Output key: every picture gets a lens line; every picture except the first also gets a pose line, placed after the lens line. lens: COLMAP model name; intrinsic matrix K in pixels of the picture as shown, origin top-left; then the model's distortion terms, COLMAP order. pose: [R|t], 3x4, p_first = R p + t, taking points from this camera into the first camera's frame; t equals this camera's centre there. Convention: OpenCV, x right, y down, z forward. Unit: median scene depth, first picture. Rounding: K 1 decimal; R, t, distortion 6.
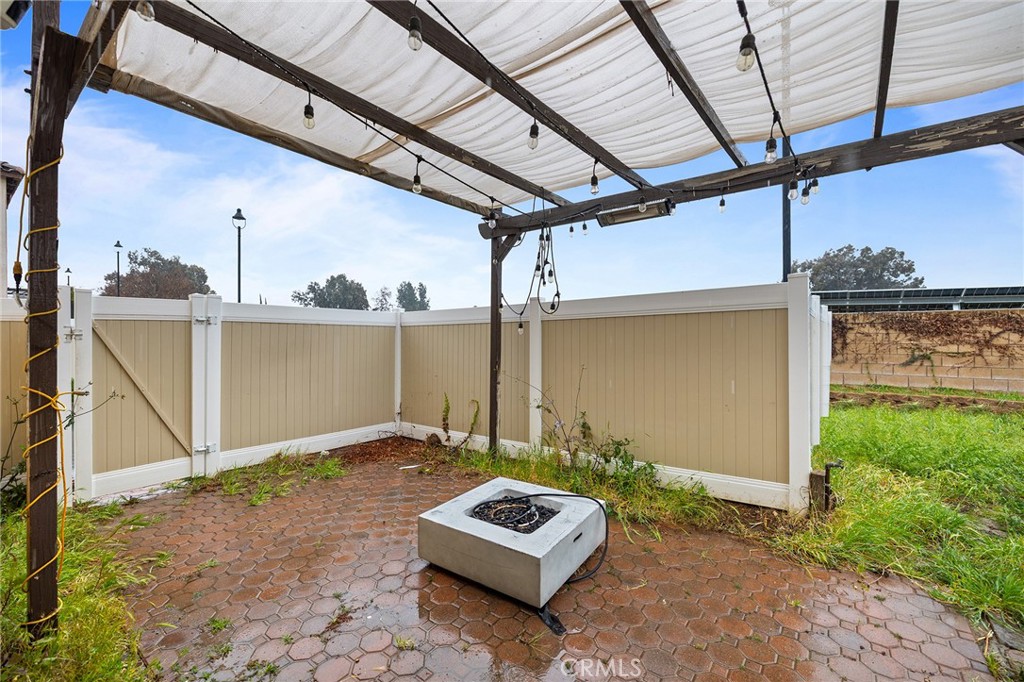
lens RADIAL K [[434.0, 0, 506.2], [0, 434.0, 339.6], [0, 0, 1]] dist [0.000939, -0.000089]
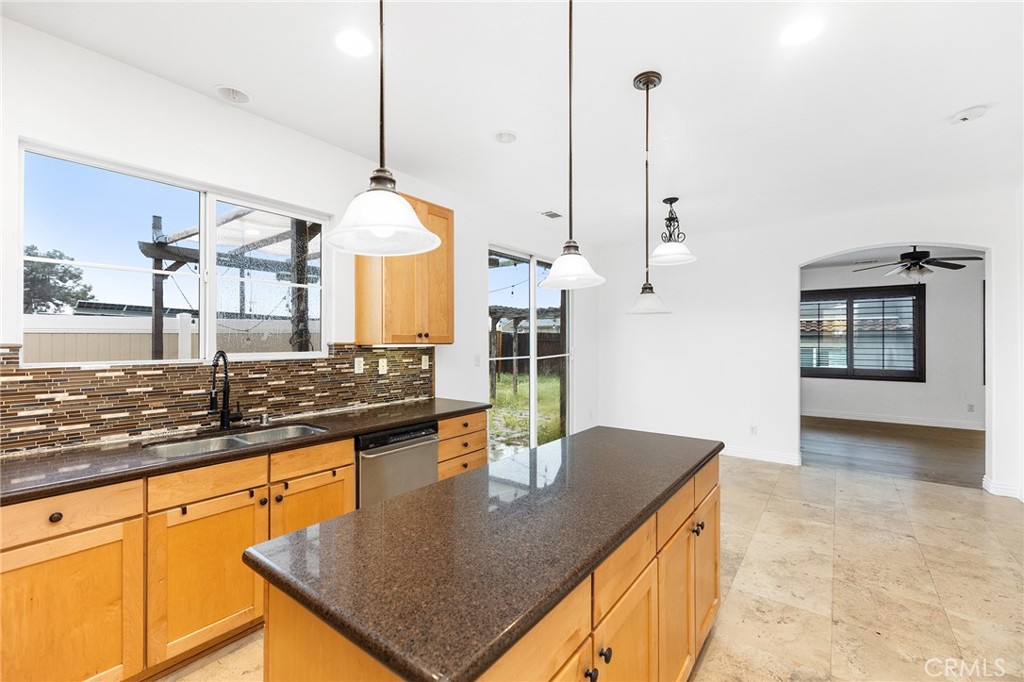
lens RADIAL K [[434.0, 0, 506.2], [0, 434.0, 339.6], [0, 0, 1]] dist [0.000939, -0.000089]
pose [[-0.010485, 0.007305, 0.999918, -1.147885], [0.005511, 0.999959, -0.007247, -0.011840], [-0.999930, 0.005434, -0.010525, 0.108110]]
